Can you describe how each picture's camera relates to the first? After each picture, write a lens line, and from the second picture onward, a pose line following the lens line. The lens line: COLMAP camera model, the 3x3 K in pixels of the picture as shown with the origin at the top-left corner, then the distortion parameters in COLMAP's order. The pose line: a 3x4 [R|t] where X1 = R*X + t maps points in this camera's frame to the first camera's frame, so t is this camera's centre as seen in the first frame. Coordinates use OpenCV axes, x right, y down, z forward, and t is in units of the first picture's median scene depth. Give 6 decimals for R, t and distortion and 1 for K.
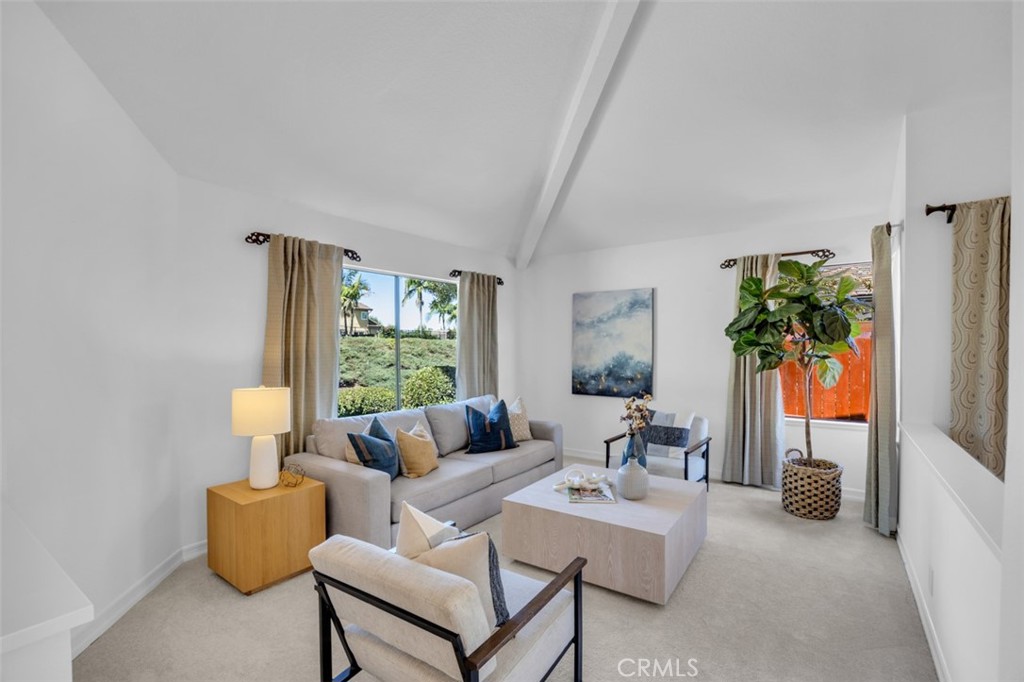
lens RADIAL K [[453.1, 0, 509.1], [0, 453.1, 348.8], [0, 0, 1]] dist [-0.016020, 0.000141]
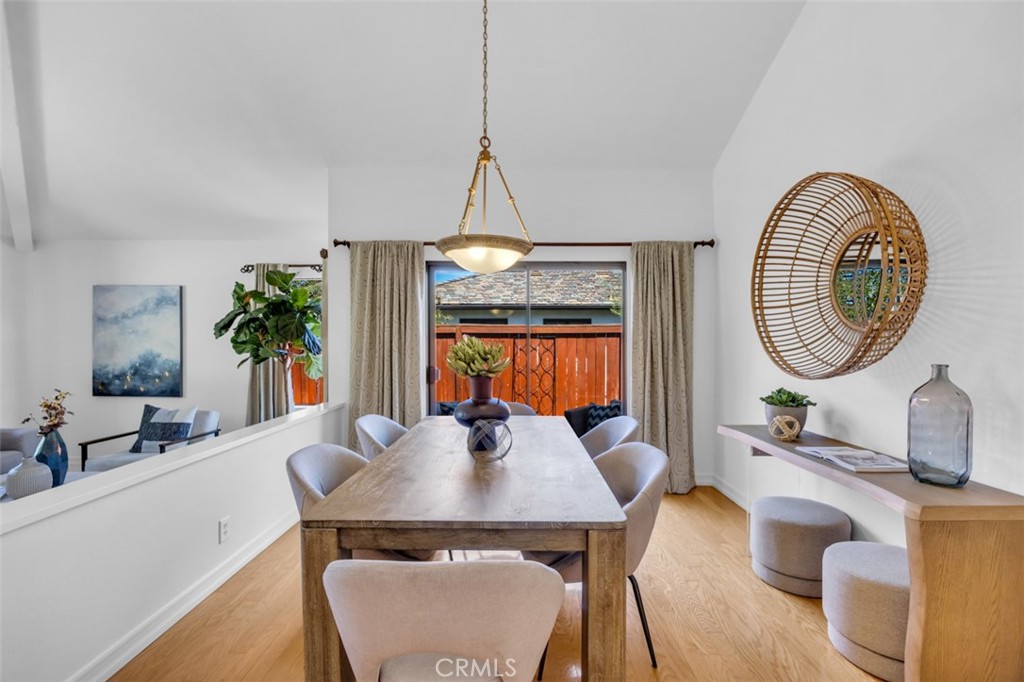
lens RADIAL K [[453.1, 0, 508.6], [0, 453.1, 350.2], [0, 0, 1]] dist [-0.016020, 0.000141]
pose [[0.813061, -0.003808, 0.582166, 0.316150], [-0.001919, 0.999956, 0.009221, -0.001950], [-0.582175, -0.008614, 0.813018, -0.224166]]
